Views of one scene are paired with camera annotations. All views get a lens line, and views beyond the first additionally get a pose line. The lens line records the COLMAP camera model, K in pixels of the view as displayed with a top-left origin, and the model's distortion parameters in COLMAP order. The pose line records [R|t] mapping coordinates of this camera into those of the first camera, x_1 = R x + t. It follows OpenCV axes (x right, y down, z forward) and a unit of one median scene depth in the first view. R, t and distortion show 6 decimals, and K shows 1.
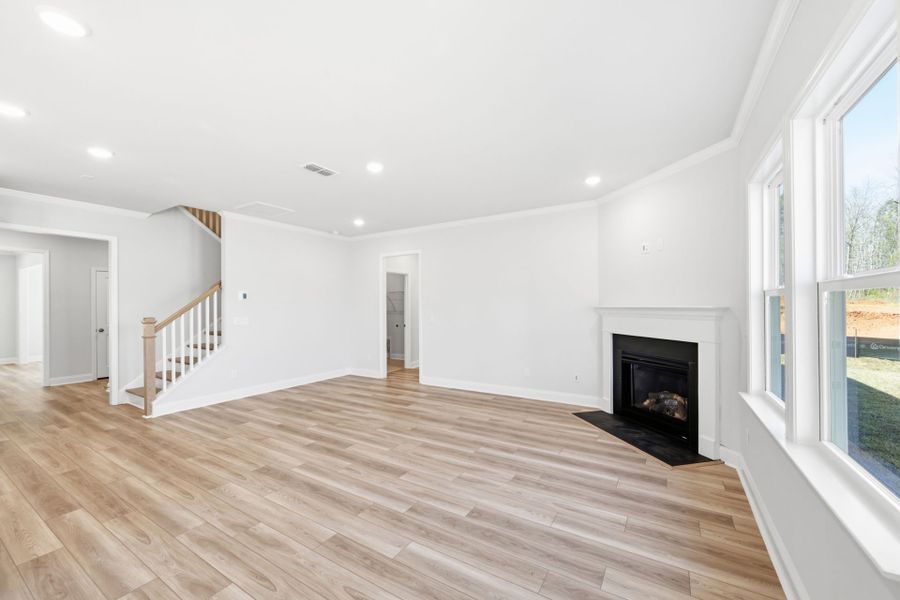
lens RADIAL K [[355.6, 0, 449.1], [0, 355.6, 305.5], [0, 0, 1]] dist [-0.004995, 0.001924]
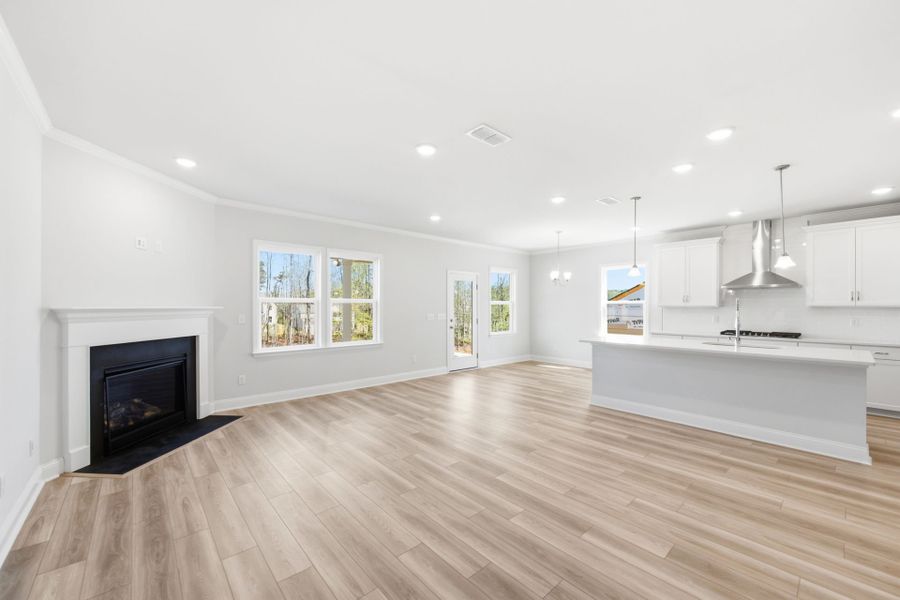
lens RADIAL K [[355.6, 0, 450.2], [0, 355.6, 304.1], [0, 0, 1]] dist [-0.004995, 0.001924]
pose [[-0.958140, 0.006327, 0.286232, -0.474387], [0.004207, 0.999959, -0.008019, 0.003534], [-0.286271, -0.006479, -0.958127, 1.674443]]
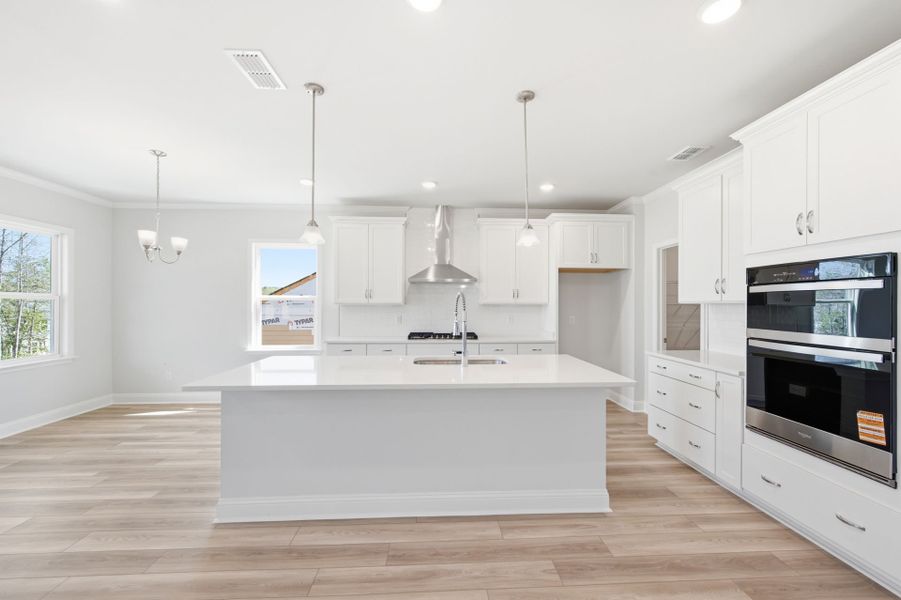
lens RADIAL K [[356.0, 0, 452.0], [0, 356.0, 305.4], [0, 0, 1]] dist [-0.004995, 0.001924]
pose [[-0.821189, 0.007273, -0.570609, -0.577507], [0.003358, 0.999963, 0.007912, 0.002601], [0.570646, 0.004581, -0.821183, 0.984393]]
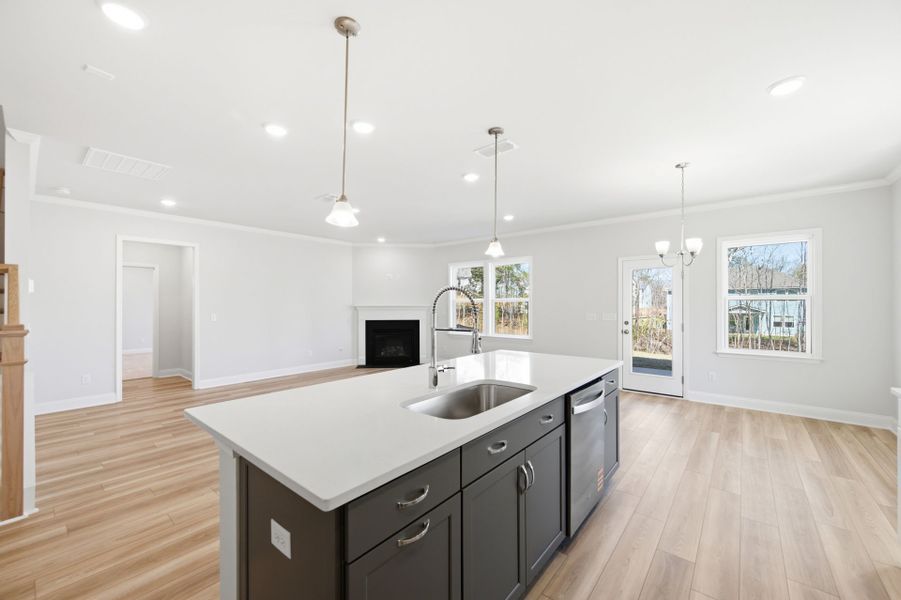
lens RADIAL K [[356.0, 0, 453.5], [0, 356.0, 302.7], [0, 0, 1]] dist [-0.004995, 0.001924]
pose [[0.138052, 0.011792, 0.990355, -1.464596], [0.000385, 0.999928, -0.011960, 0.011884], [-0.990425, 0.002032, 0.138037, 0.354229]]
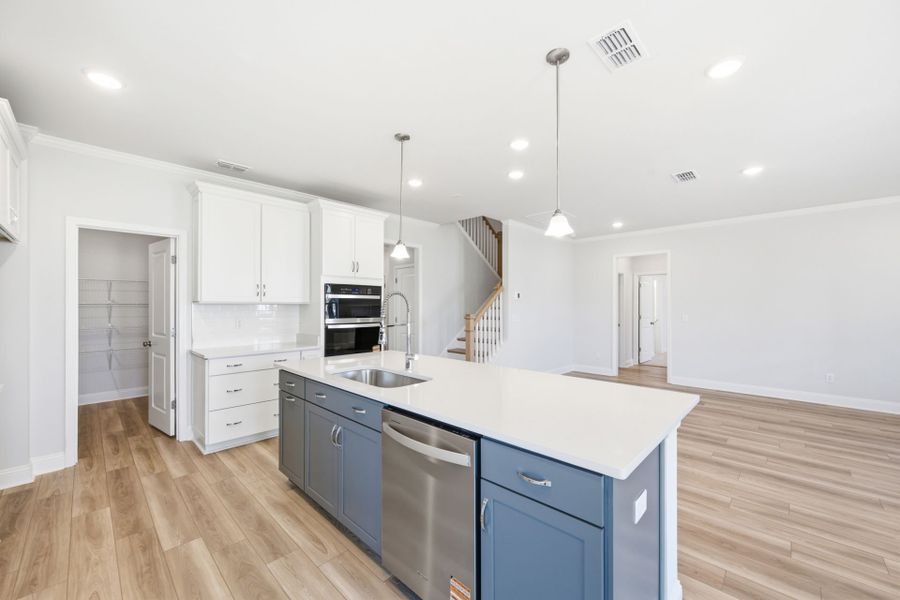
lens RADIAL K [[355.6, 0, 452.7], [0, 355.6, 303.1], [0, 0, 1]] dist [-0.004995, 0.001924]
pose [[0.976876, 0.005402, -0.213740, -0.761712], [-0.006525, 0.999968, -0.004547, 0.005158], [0.213709, 0.005837, 0.976880, -0.163535]]
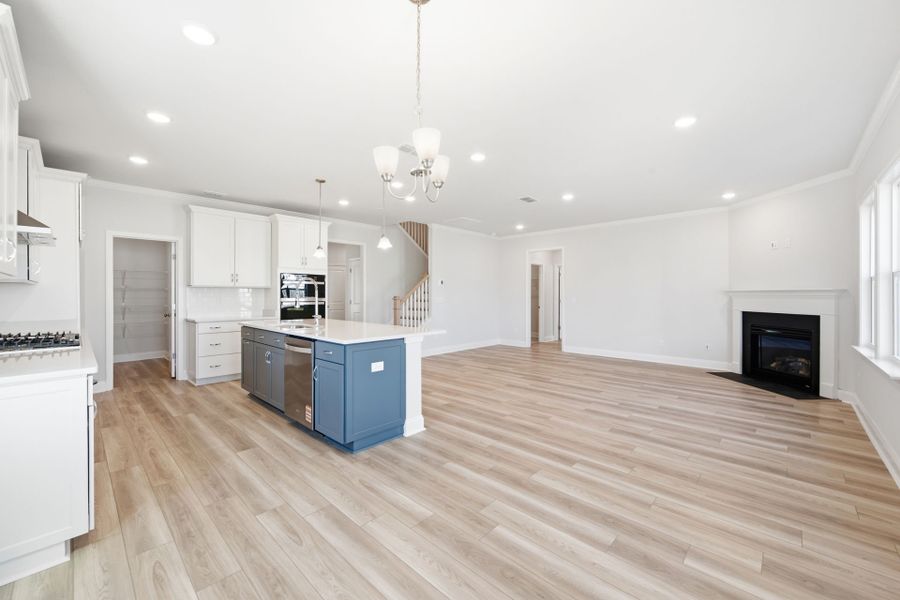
lens RADIAL K [[355.6, 0, 450.4], [0, 355.6, 295.2], [0, 0, 1]] dist [-0.004995, 0.001924]
pose [[0.978902, 0.007474, -0.204193, -0.353028], [-0.007064, 0.999971, 0.002739, 0.028303], [0.204207, -0.001239, 0.978927, -0.533440]]
